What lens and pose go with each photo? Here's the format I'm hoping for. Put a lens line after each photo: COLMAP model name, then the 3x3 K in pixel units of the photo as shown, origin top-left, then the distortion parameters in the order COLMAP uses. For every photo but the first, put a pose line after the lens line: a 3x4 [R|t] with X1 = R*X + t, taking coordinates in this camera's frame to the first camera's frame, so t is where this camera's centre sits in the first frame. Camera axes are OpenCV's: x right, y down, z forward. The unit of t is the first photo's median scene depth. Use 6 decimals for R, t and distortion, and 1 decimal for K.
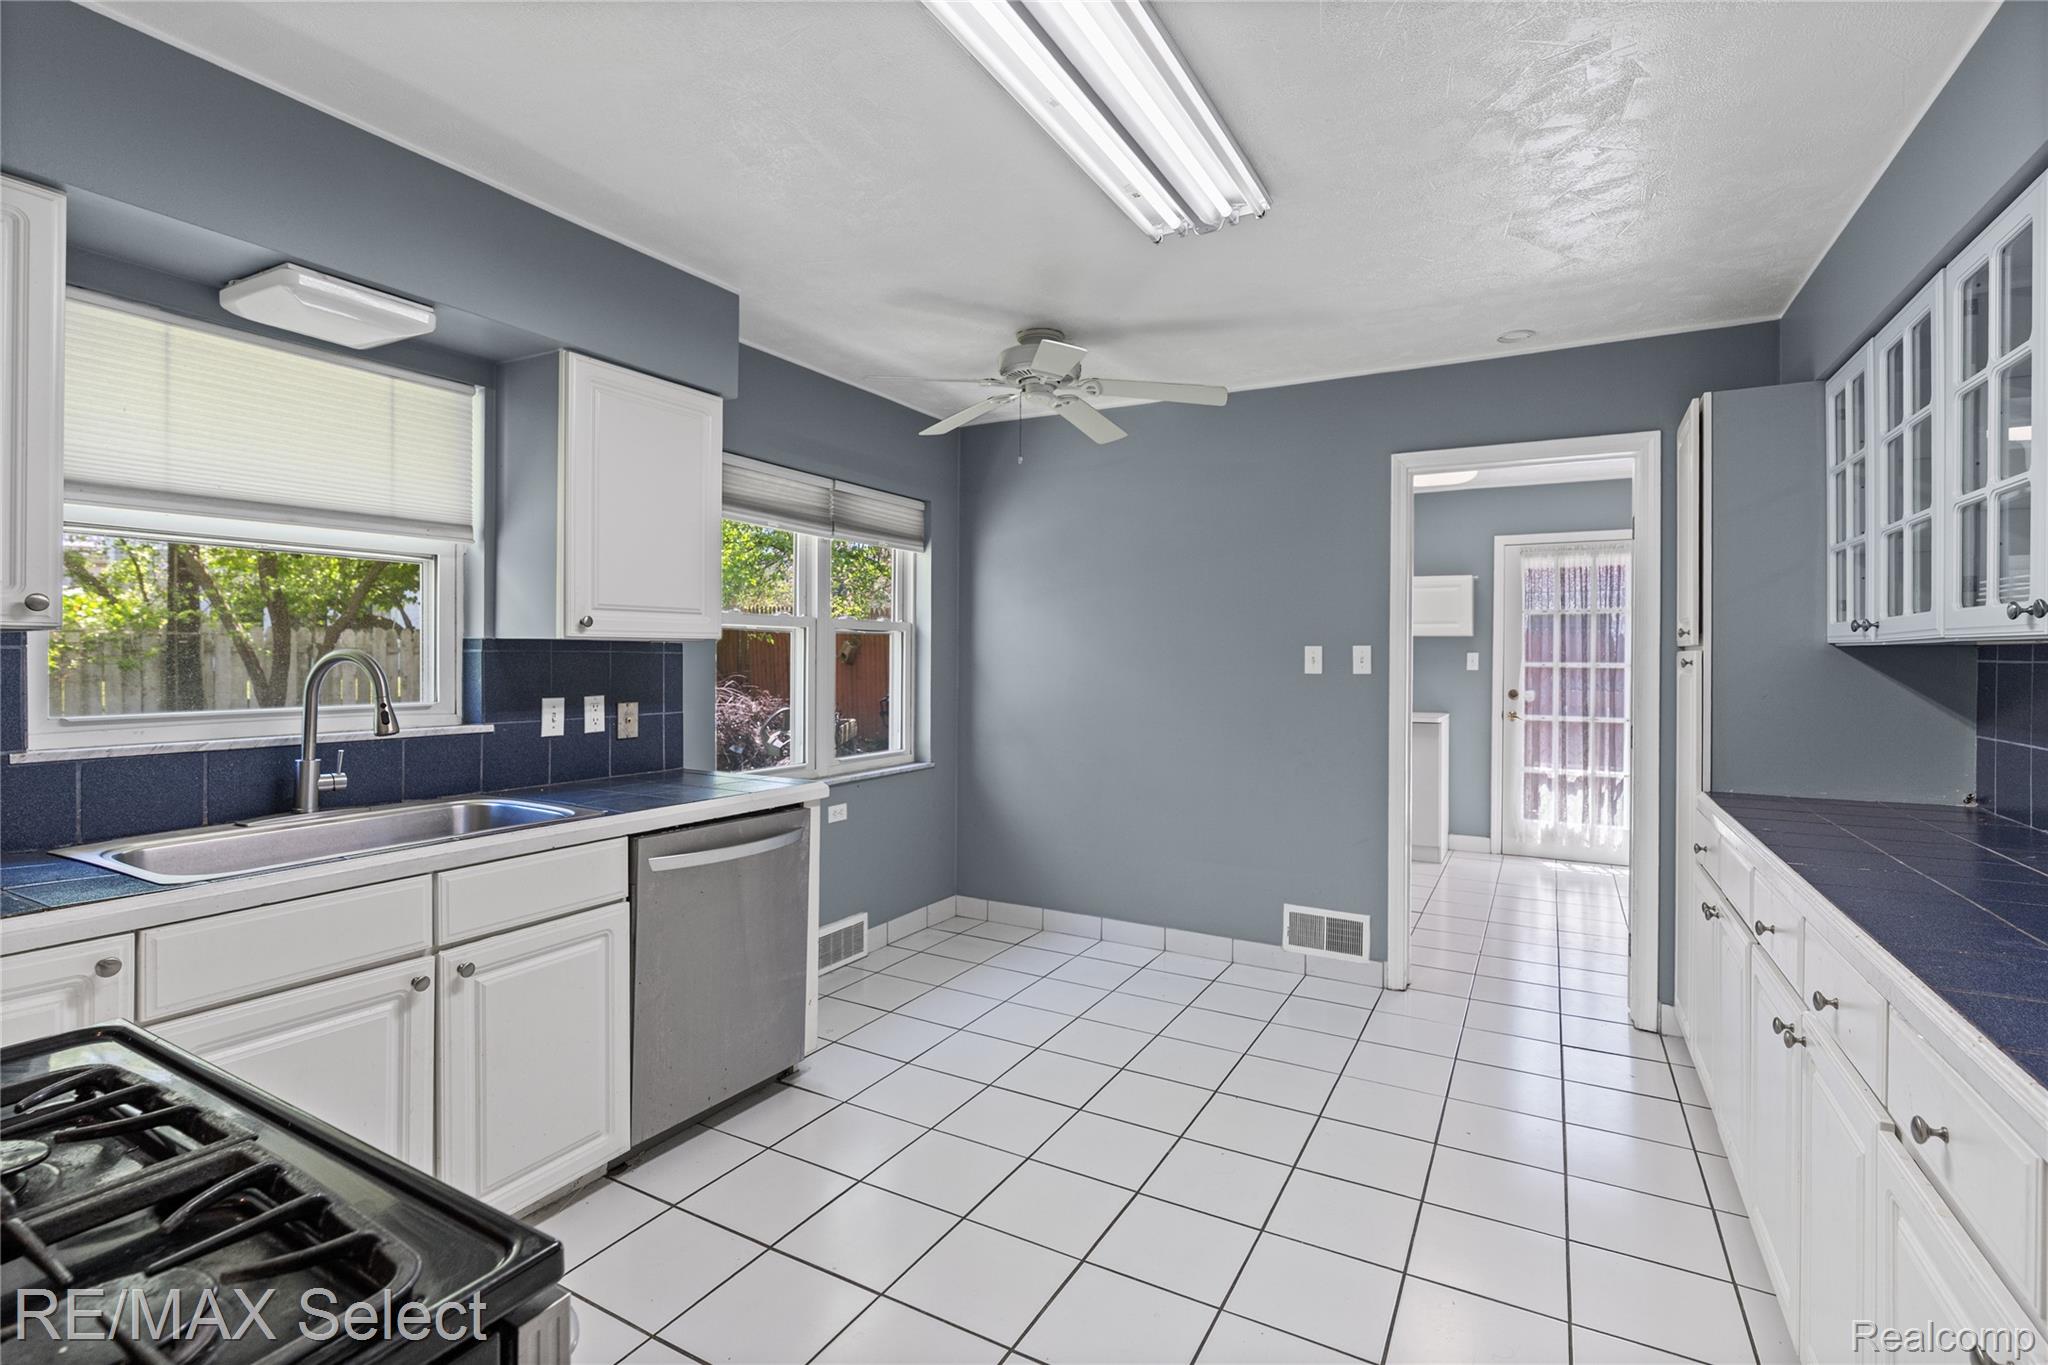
lens RADIAL K [[937.4, 0, 1024.4], [0, 937.4, 656.9], [0, 0, 1]] dist [-0.001362, 0.000202]
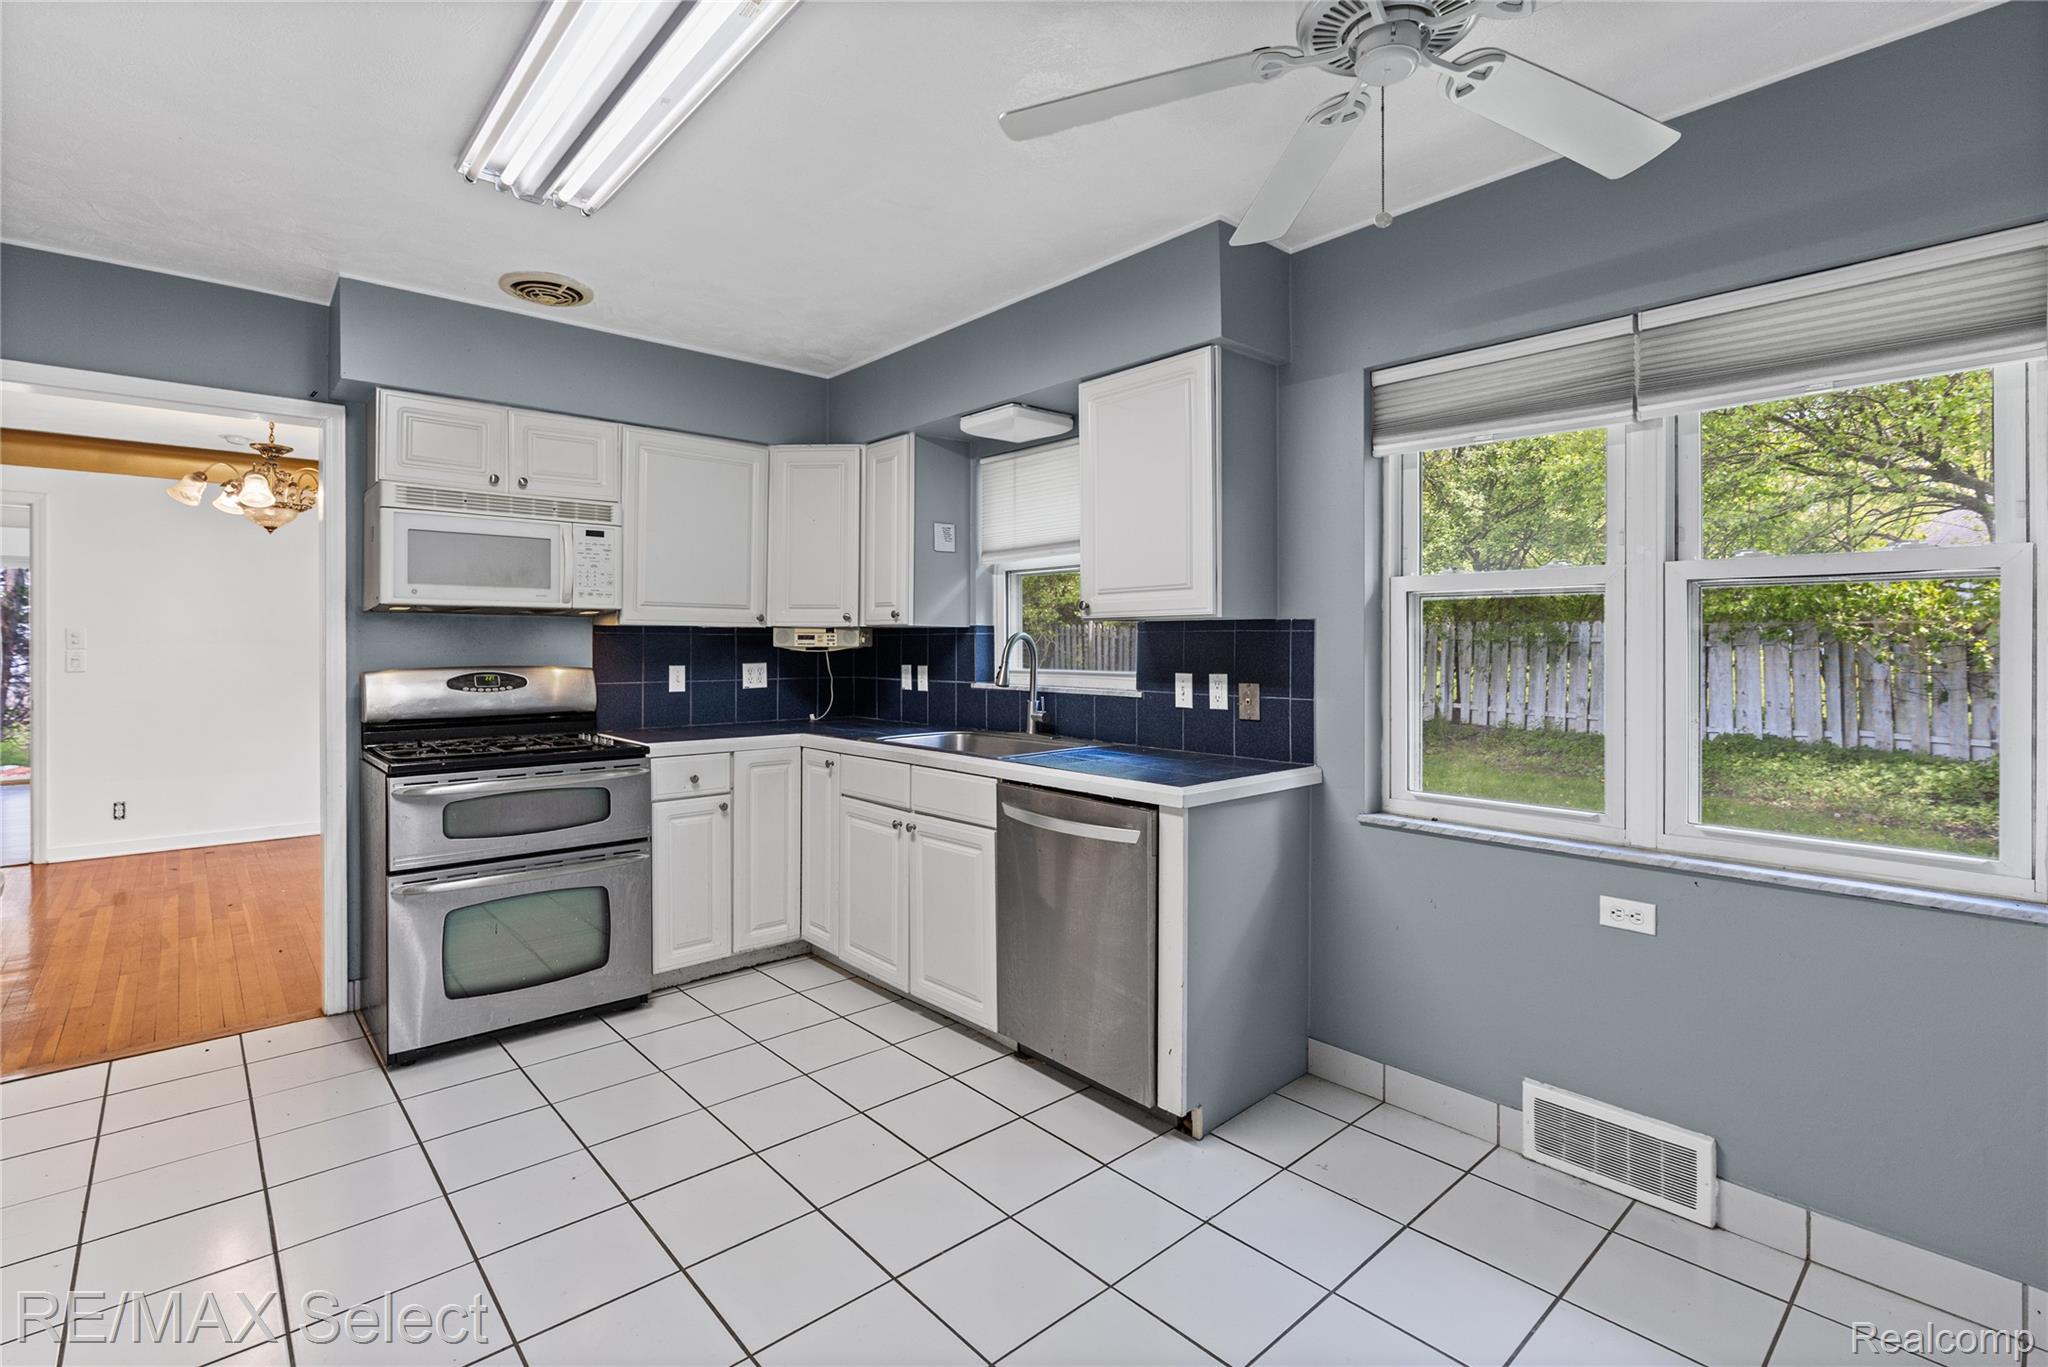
lens RADIAL K [[956.5, 0, 1030.9], [0, 956.5, 641.6], [0, 0, 1]] dist [-0.002462, 0.000801]
pose [[-0.317989, -0.007668, -0.948063, 0.619722], [-0.003166, 0.999970, -0.007026, 0.014343], [0.948089, 0.000767, -0.318004, 1.166596]]
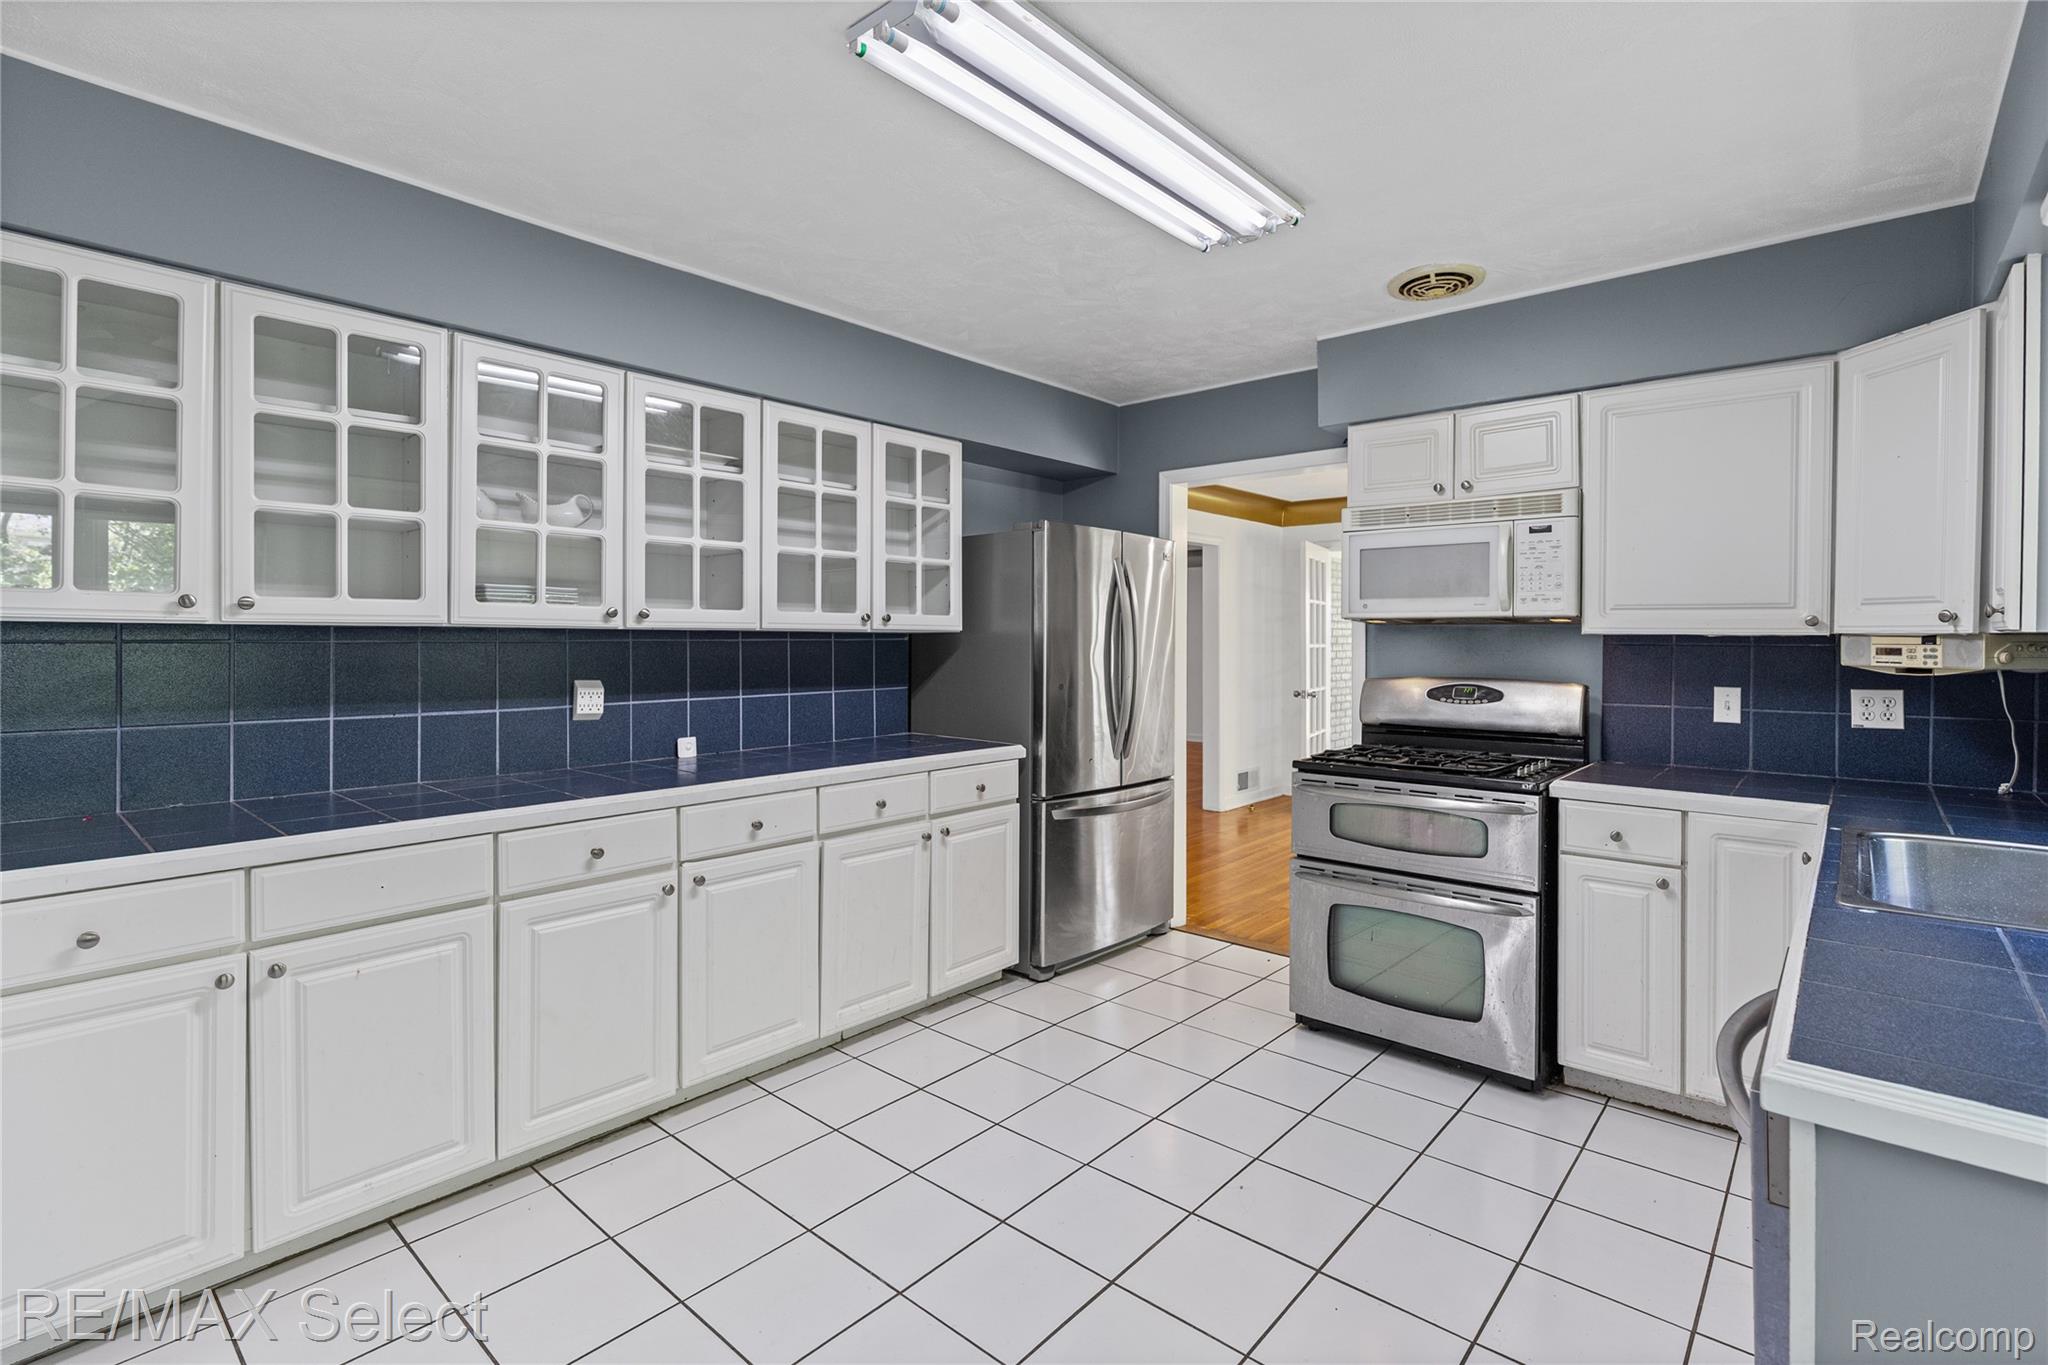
lens RADIAL K [[956.5, 0, 1030.9], [0, 956.5, 640.6], [0, 0, 1]] dist [-0.002462, 0.000801]
pose [[-0.978935, -0.010435, 0.203904, -0.033753], [-0.009983, 0.999945, 0.003246, -0.005555], [-0.203927, 0.001142, -0.978986, 1.401082]]
